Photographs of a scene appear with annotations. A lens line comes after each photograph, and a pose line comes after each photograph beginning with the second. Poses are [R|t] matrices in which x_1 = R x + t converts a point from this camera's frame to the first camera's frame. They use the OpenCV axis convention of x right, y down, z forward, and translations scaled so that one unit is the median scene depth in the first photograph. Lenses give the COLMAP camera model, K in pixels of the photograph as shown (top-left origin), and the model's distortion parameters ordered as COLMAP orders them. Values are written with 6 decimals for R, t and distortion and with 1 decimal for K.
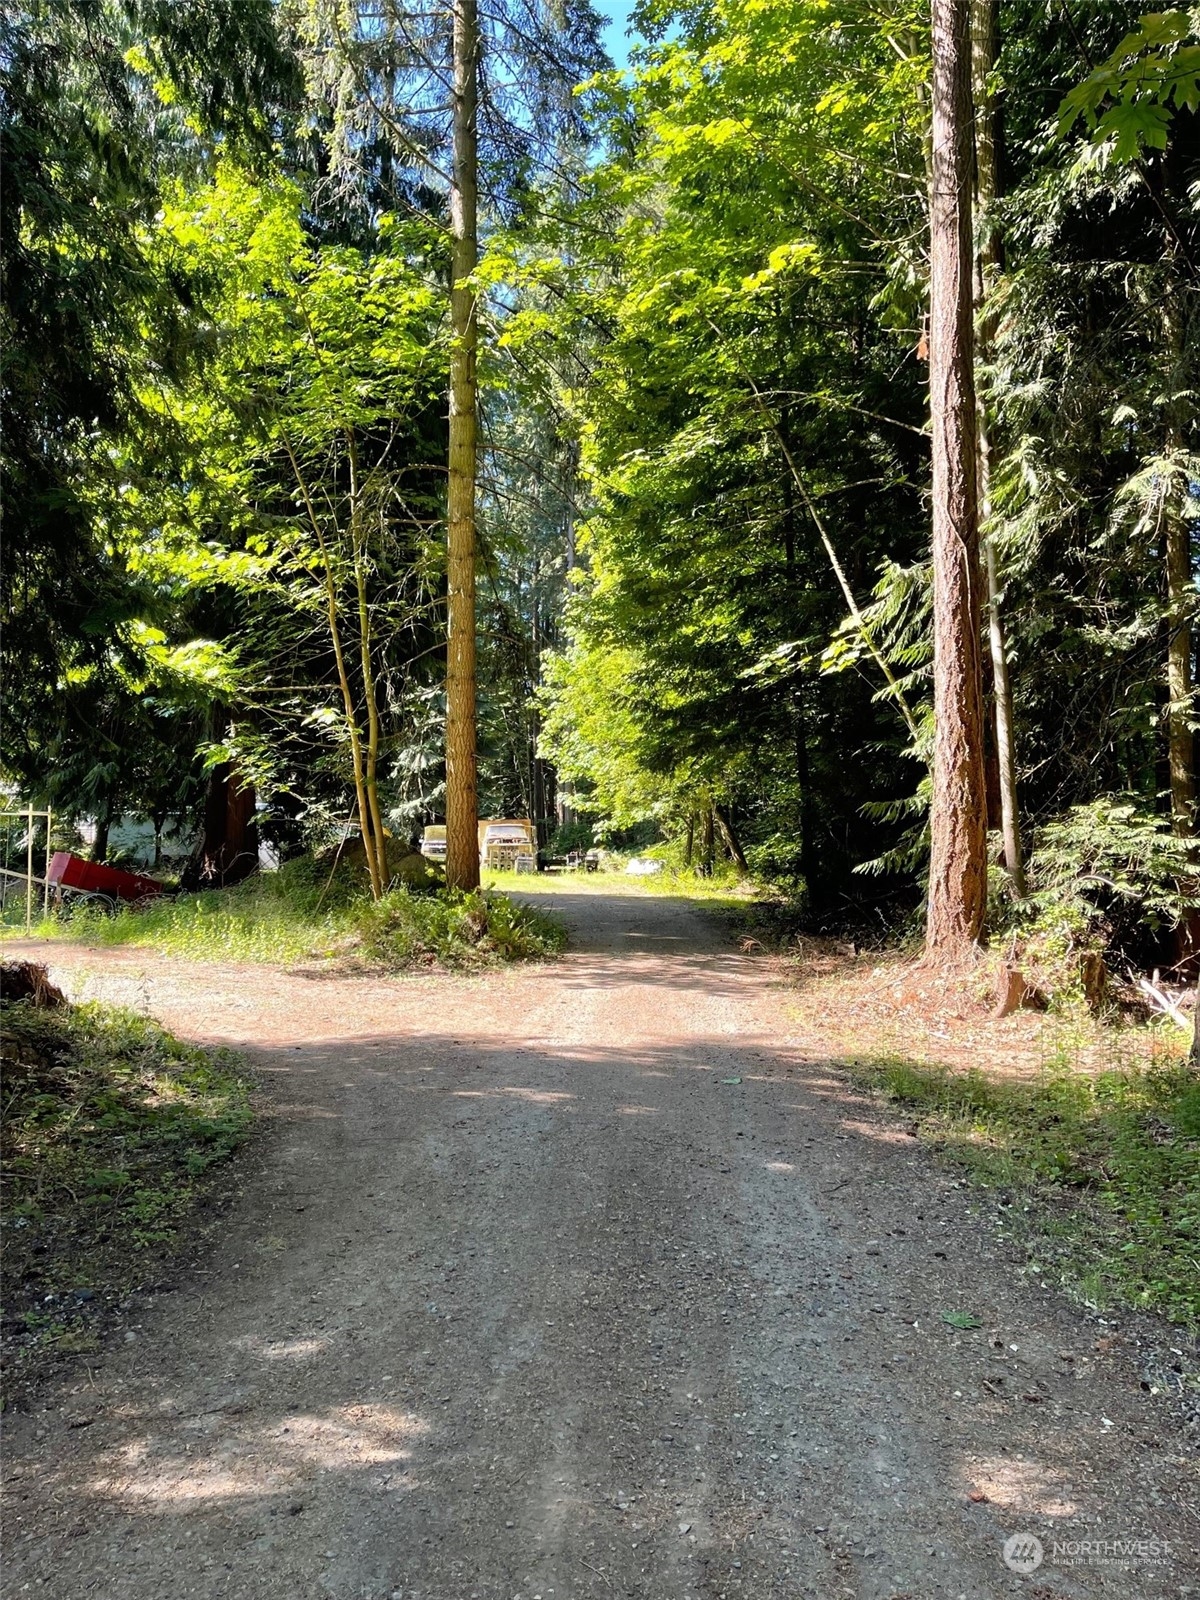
lens RADIAL K [[1208.9, 0, 600.0], [0, 1208.9, 802.5], [0, 0, 1]] dist [0.004478, 0.000629]
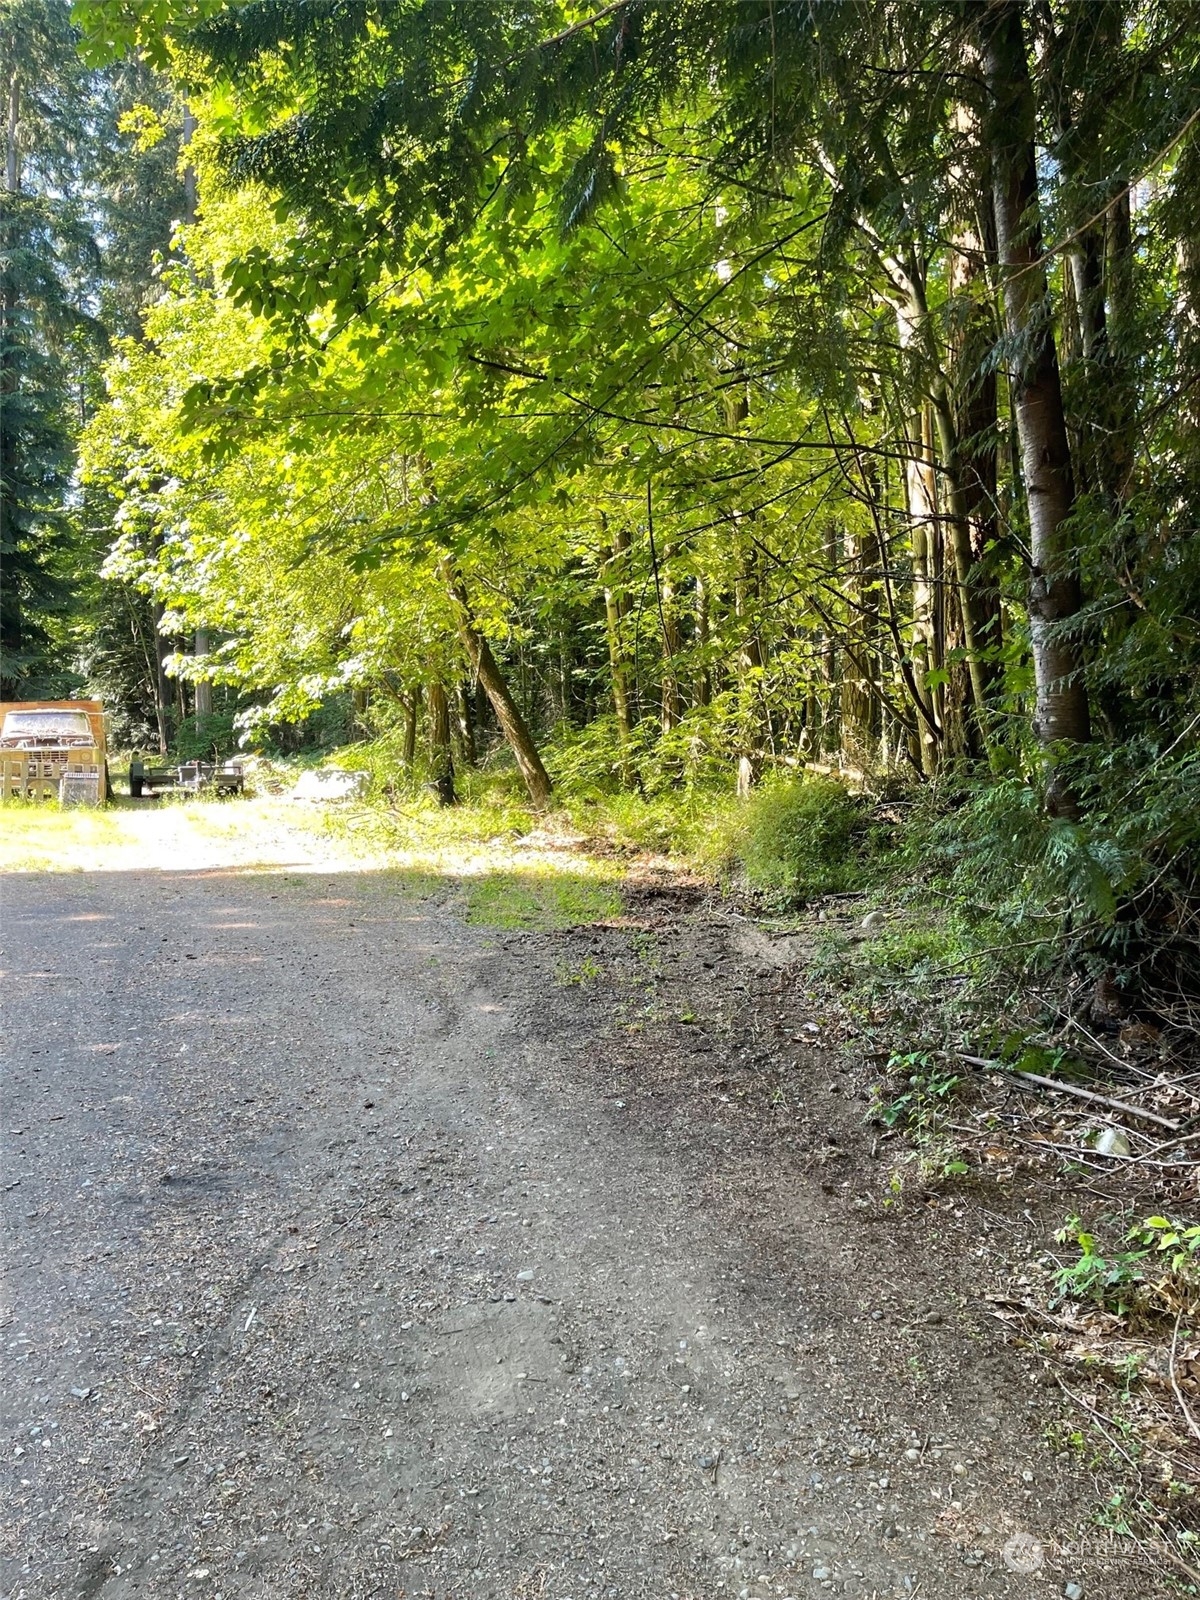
lens RADIAL K [[1208.9, 0, 601.6], [0, 1208.9, 798.3], [0, 0, 1]] dist [0.004478, 0.000629]
pose [[0.968291, -0.024667, 0.248604, 0.019917], [0.006118, 0.997156, 0.075113, 0.018004], [-0.249750, -0.071211, 0.965688, 0.430227]]
